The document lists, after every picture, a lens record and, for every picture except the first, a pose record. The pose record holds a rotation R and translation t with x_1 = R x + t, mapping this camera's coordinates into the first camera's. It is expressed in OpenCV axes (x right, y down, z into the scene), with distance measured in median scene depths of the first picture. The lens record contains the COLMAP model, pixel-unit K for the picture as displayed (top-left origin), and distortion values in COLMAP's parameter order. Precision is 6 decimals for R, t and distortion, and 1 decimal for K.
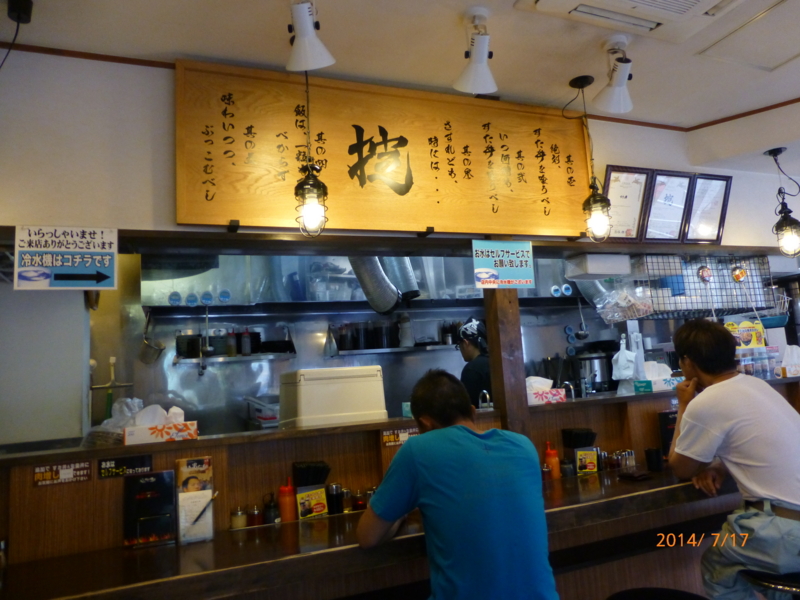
lens RADIAL K [[555.2, 0, 401.1], [0, 555.2, 299.4], [0, 0, 1]] dist [-0.002124, 0.000222]
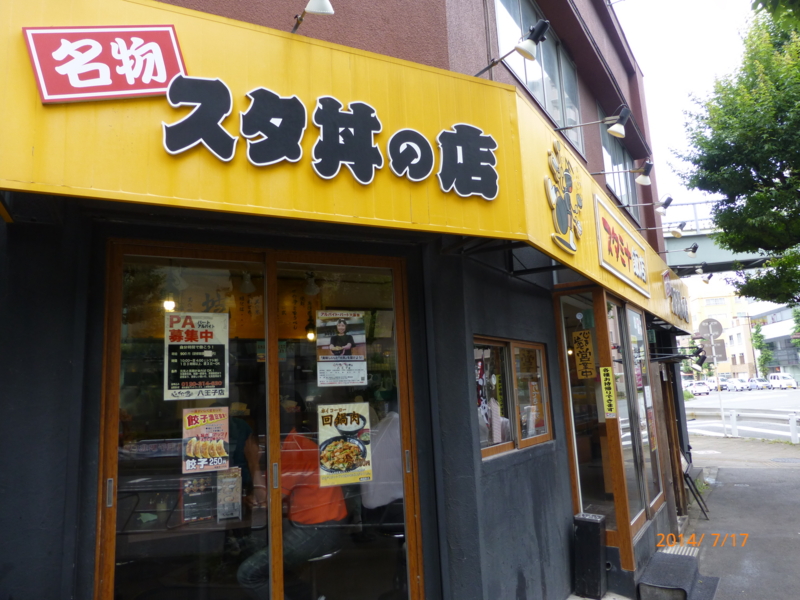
lens RADIAL K [[555.2, 0, 399.2], [0, 555.2, 300.2], [0, 0, 1]] dist [-0.002124, 0.000222]
pose [[0.996937, 0.039437, 0.067541, 0.519693], [-0.036599, 0.998415, -0.042753, -0.185903], [-0.069120, 0.040151, 0.996800, -1.279148]]
